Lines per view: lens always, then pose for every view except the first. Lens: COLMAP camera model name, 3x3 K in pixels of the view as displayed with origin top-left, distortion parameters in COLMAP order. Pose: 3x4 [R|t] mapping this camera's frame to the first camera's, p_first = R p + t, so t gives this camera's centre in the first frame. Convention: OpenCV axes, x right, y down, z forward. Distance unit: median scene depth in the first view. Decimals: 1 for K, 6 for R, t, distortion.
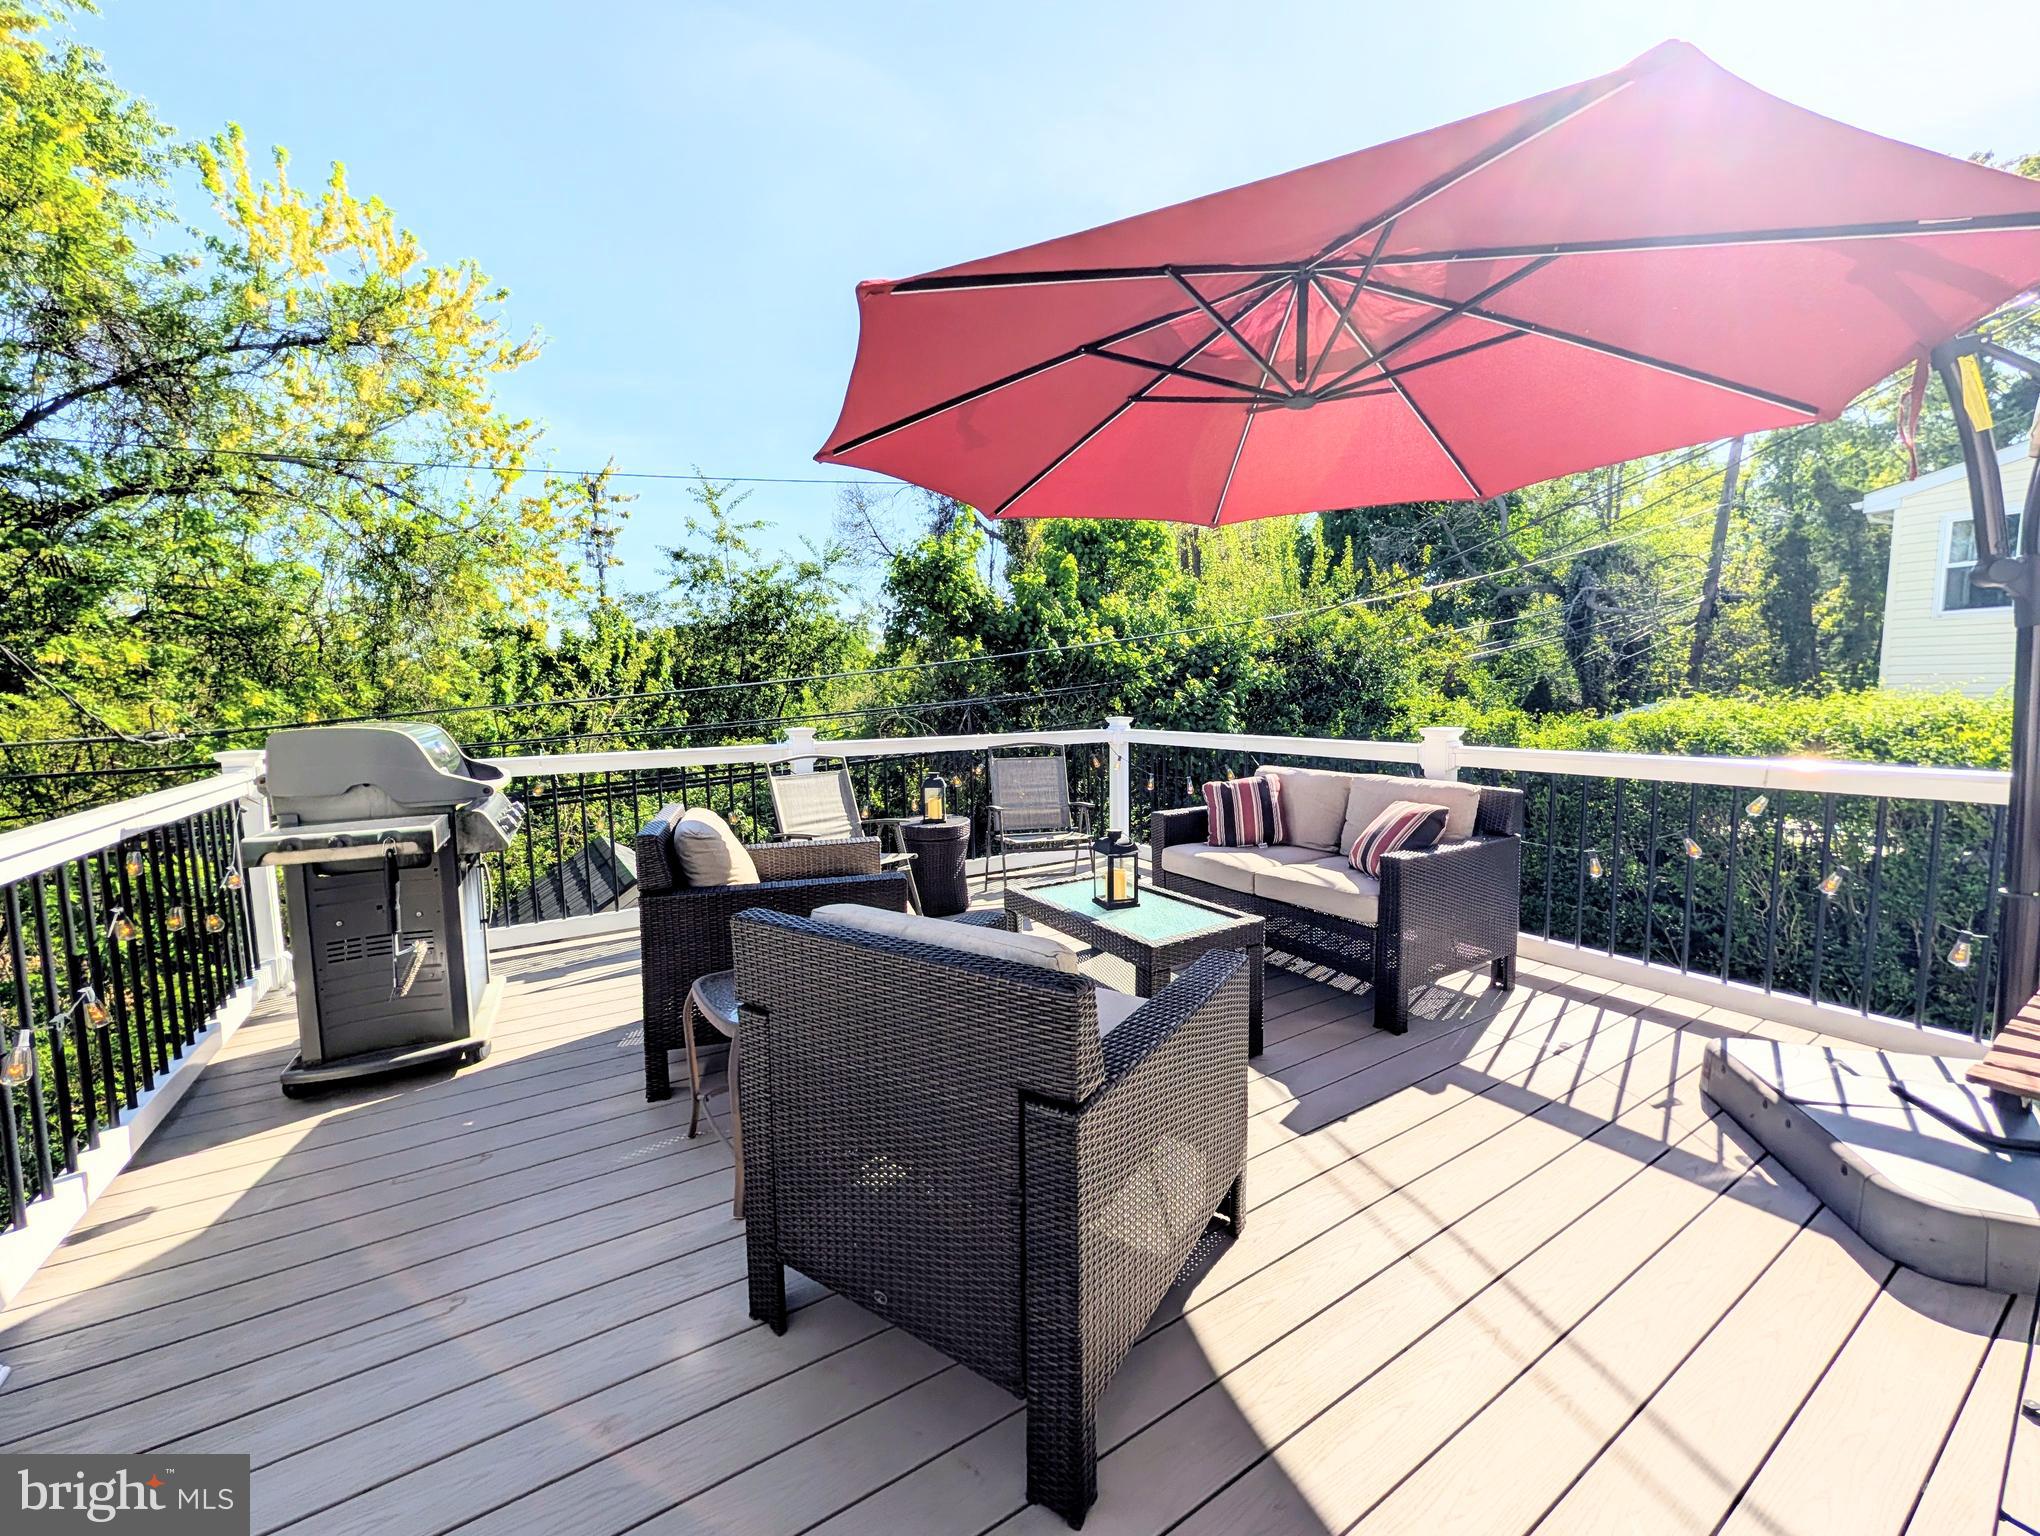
lens RADIAL K [[771.8, 0, 1020.0], [0, 771.8, 768.0], [0, 0, 1]] dist [0.003049, 0.000170]
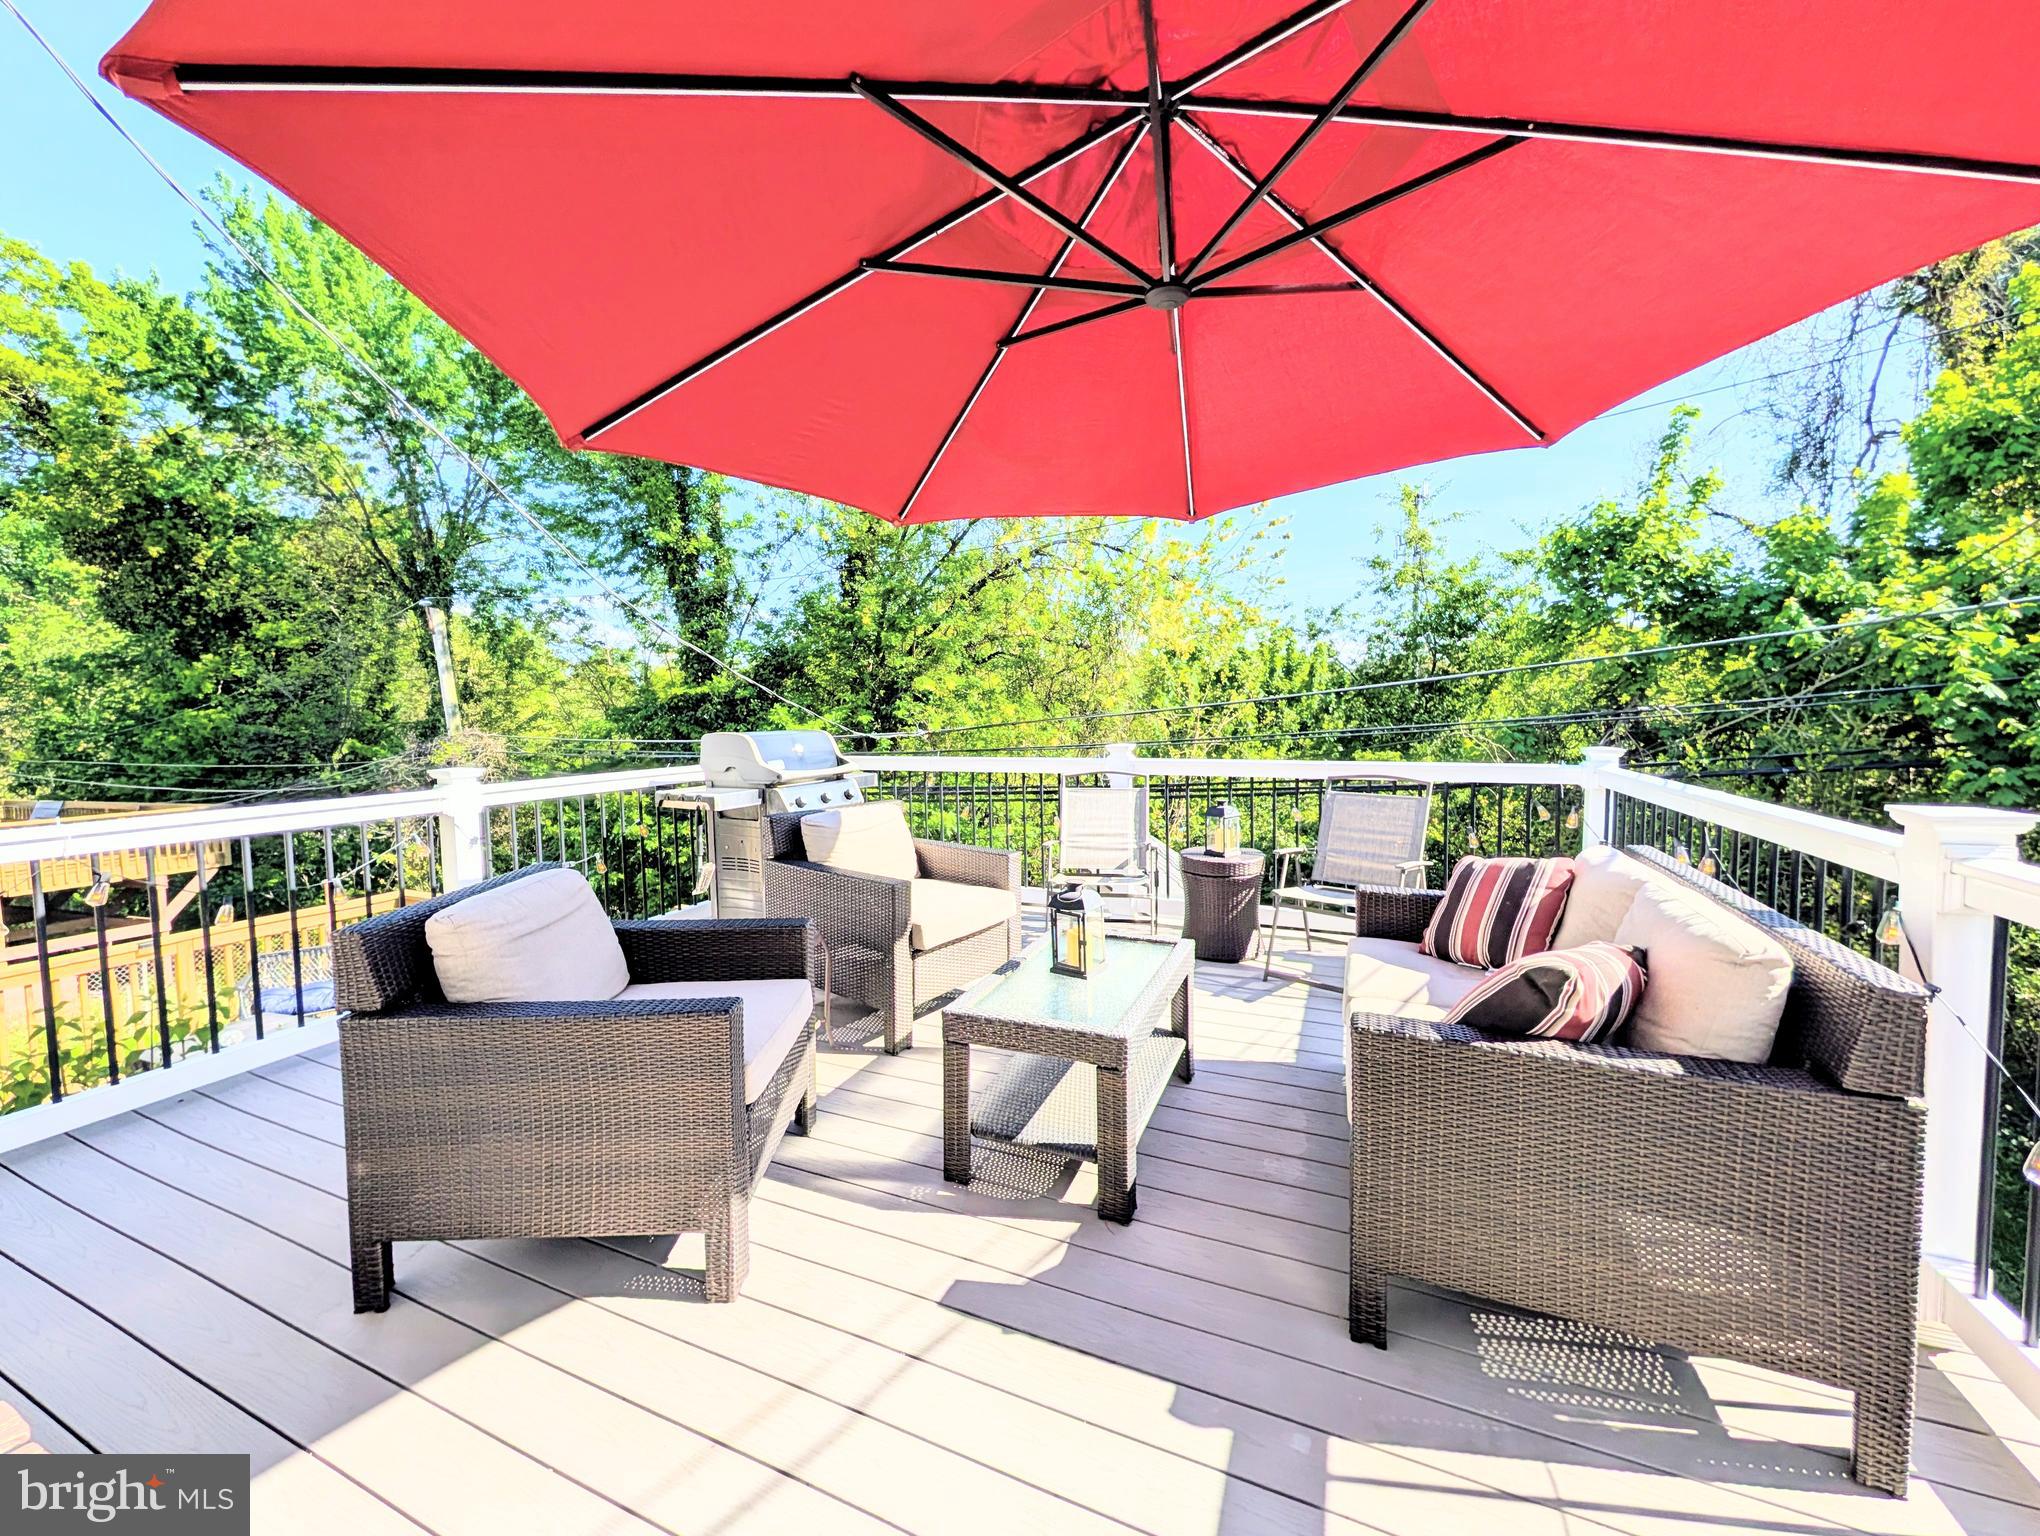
lens RADIAL K [[771.8, 0, 1020.0], [0, 771.8, 768.0], [0, 0, 1]] dist [0.003049, 0.000170]
pose [[0.571093, 0.063380, -0.818435, 0.664327], [-0.073172, 0.996977, 0.026148, -0.052230], [0.817617, 0.044953, 0.574004, 0.398818]]
